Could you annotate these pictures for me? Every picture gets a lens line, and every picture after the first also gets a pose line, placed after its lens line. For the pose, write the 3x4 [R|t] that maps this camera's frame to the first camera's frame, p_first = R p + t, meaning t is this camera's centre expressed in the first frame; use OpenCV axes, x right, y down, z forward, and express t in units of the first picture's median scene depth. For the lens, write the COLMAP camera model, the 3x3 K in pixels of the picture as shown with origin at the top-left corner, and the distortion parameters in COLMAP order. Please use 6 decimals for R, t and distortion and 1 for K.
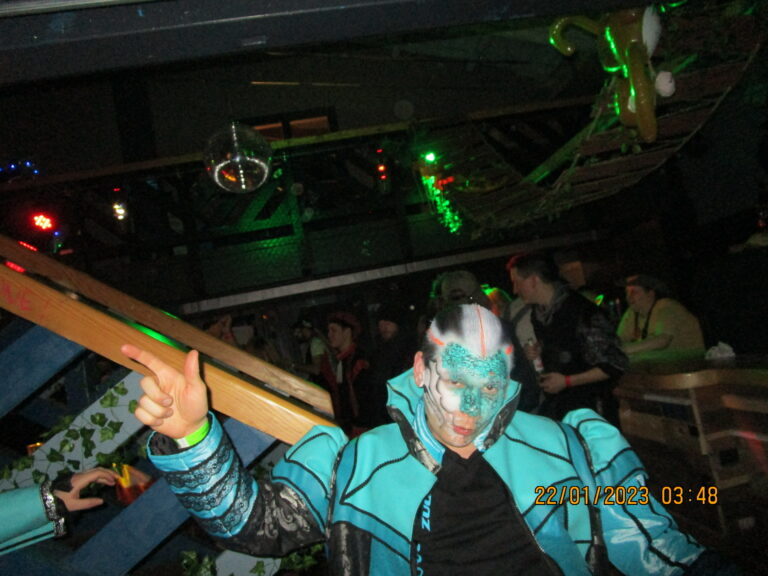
lens RADIAL K [[568.2, 0, 384.0], [0, 568.2, 288.0], [0, 0, 1]] dist [-0.004458, 0.000630]
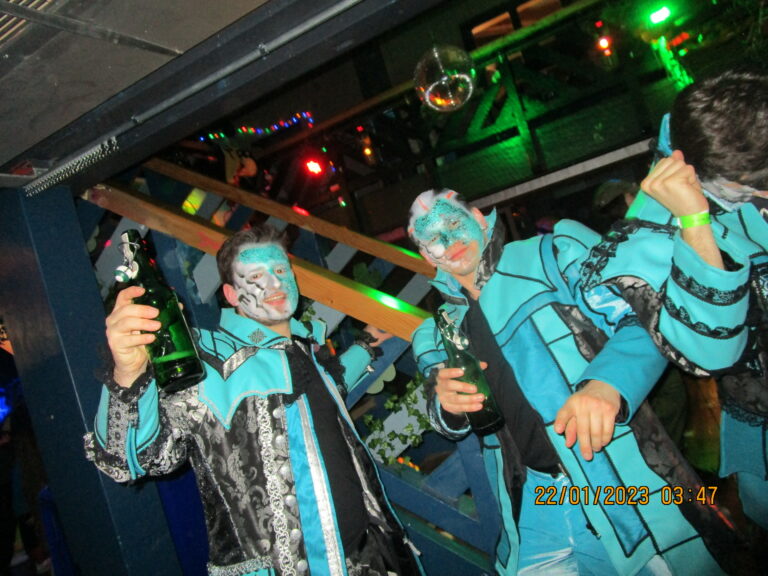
lens RADIAL K [[568.2, 0, 384.0], [0, 568.2, 288.0], [0, 0, 1]] dist [-0.004458, 0.000630]
pose [[0.868416, -0.067271, -0.491251, 0.434450], [0.161194, 0.975240, 0.151405, -0.073788], [0.468902, -0.210670, 0.857758, -0.167986]]
